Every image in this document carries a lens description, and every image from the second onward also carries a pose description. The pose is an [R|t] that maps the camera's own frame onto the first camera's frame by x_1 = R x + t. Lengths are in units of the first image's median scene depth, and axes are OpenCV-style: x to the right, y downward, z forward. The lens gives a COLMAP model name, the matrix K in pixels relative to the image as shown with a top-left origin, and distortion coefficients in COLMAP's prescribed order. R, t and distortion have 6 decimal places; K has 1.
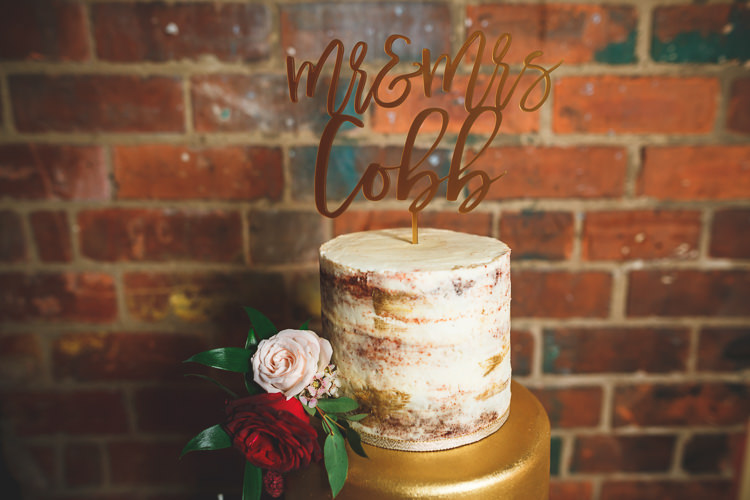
lens RADIAL K [[617.7, 0, 375.0], [0, 617.7, 250.0], [0, 0, 1]] dist [-0.001944, 0.004918]
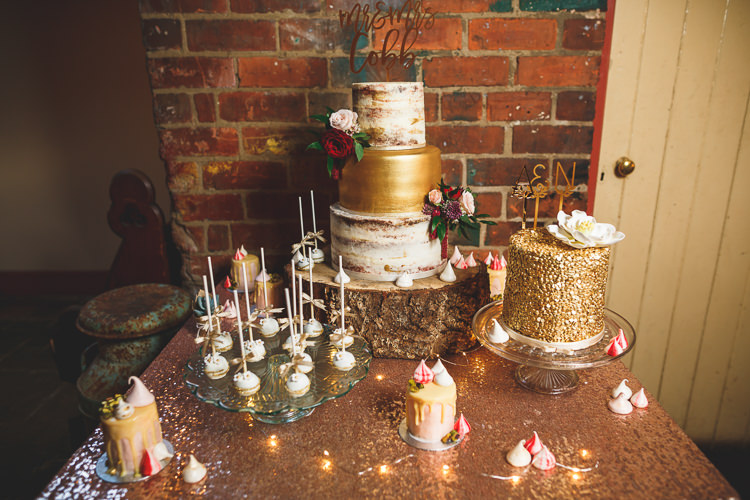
lens RADIAL K [[617.7, 0, 375.0], [0, 617.7, 250.0], [0, 0, 1]] dist [-0.001944, 0.004918]
pose [[0.999890, -0.002451, -0.014618, 0.024948], [0.003466, 0.997553, 0.069830, 0.287249], [0.014411, -0.069873, 0.997452, -0.926059]]
